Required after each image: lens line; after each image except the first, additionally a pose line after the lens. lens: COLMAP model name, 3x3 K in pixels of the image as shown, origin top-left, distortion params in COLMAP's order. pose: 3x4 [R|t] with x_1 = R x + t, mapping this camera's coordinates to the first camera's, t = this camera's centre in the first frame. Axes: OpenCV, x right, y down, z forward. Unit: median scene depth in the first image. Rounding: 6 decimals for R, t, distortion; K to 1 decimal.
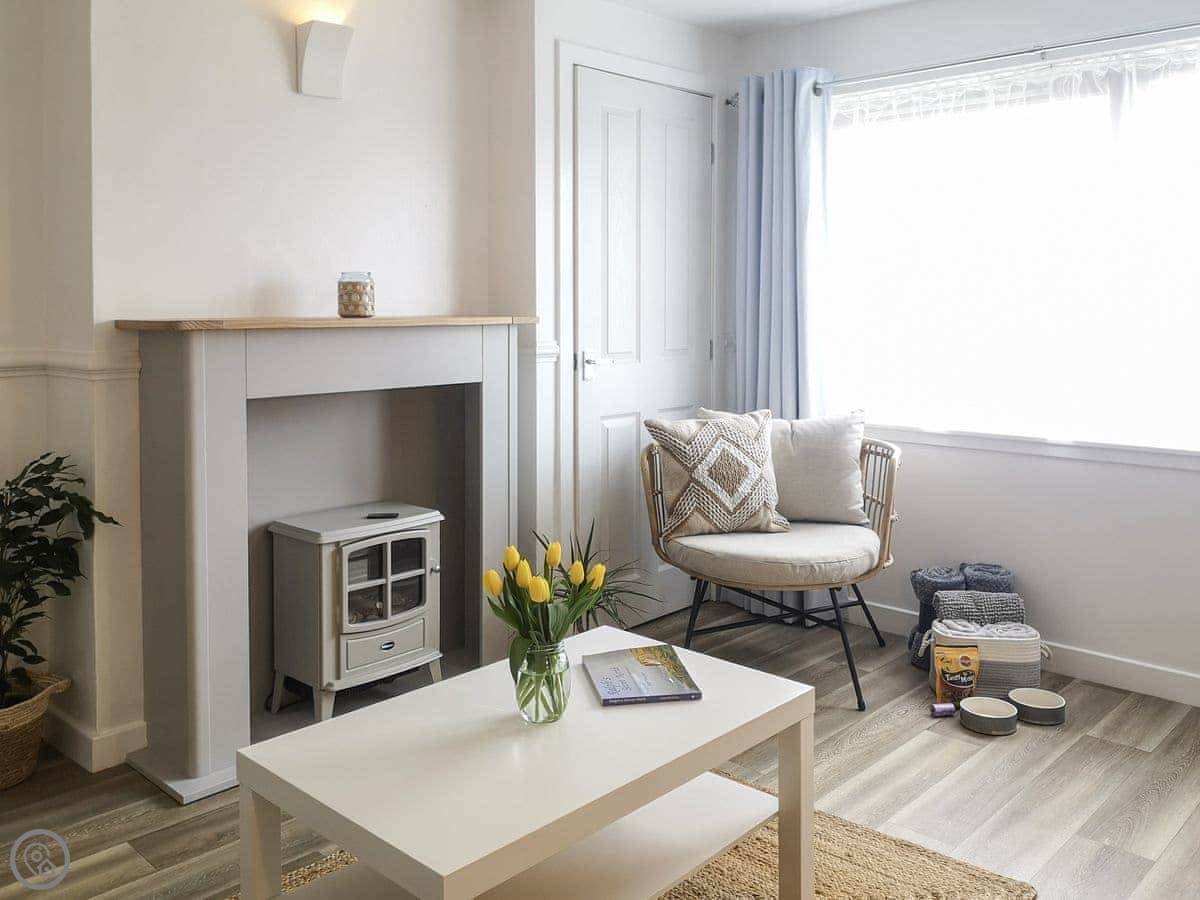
lens RADIAL K [[1022.7, 0, 589.9], [0, 1022.7, 358.1], [0, 0, 1]] dist [0.040497, -0.041781]
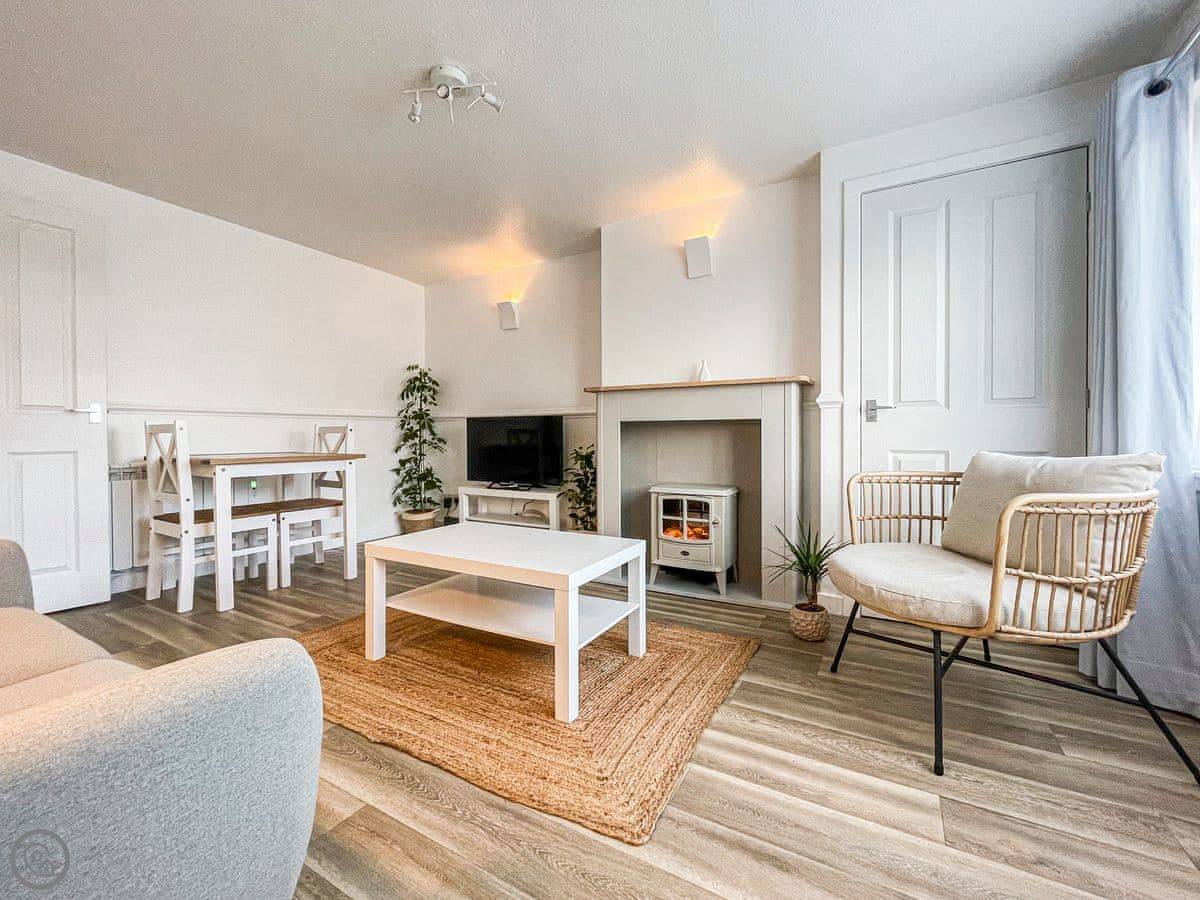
lens RADIAL K [[478.9, 0, 598.2], [0, 478.9, 442.2], [0, 0, 1]] dist [-0.004344, -0.000386]
pose [[0.265936, 0.018786, -0.963808, 0.635455], [-0.042473, 0.999068, 0.007754, 0.073917], [0.963055, 0.038874, 0.266486, 0.612837]]
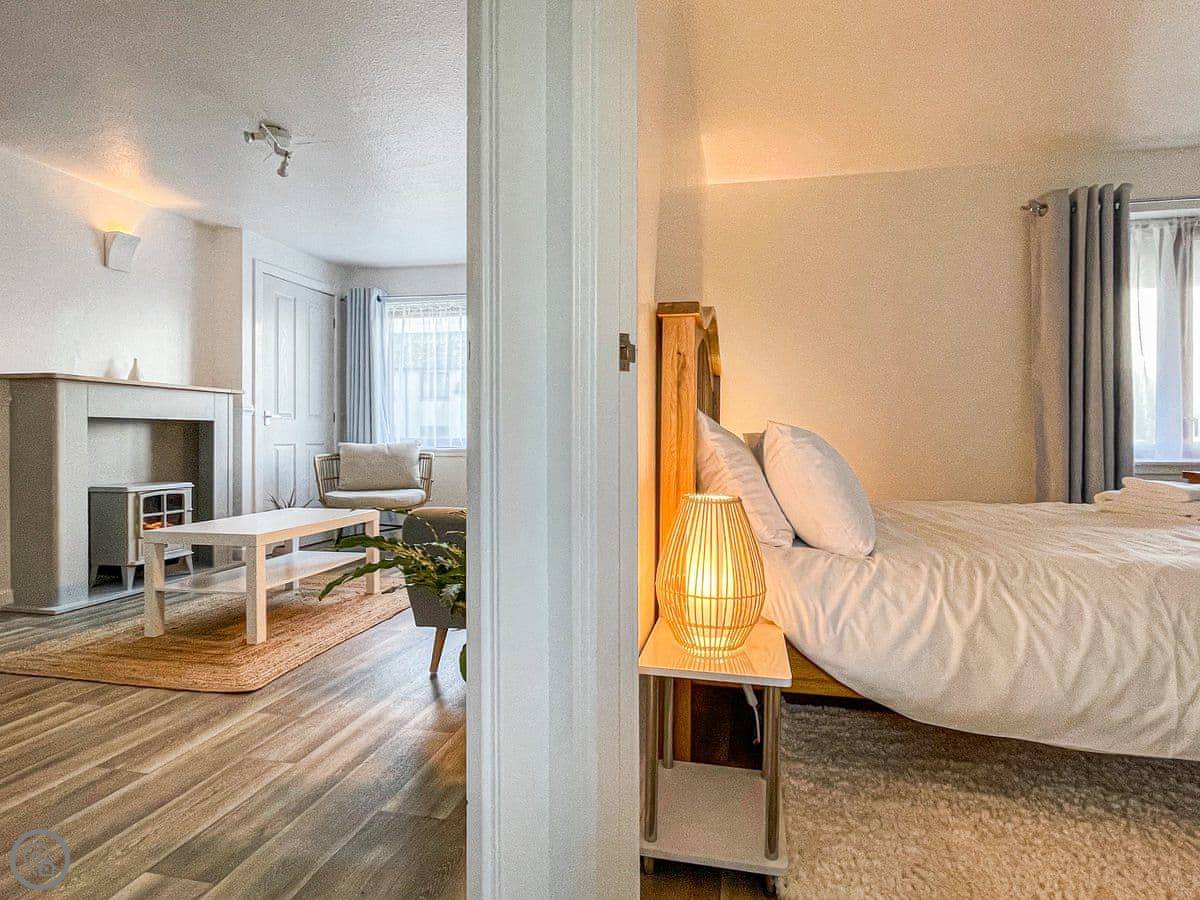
lens RADIAL K [[624.4, 0, 614.2], [0, 624.4, 445.8], [0, 0, 1]] dist [0.007364, -0.005683]
pose [[0.847518, 0.000737, 0.530766, -0.102825], [0.015759, 0.999523, -0.026551, 0.133058], [-0.530533, 0.030867, 0.847102, -0.529652]]
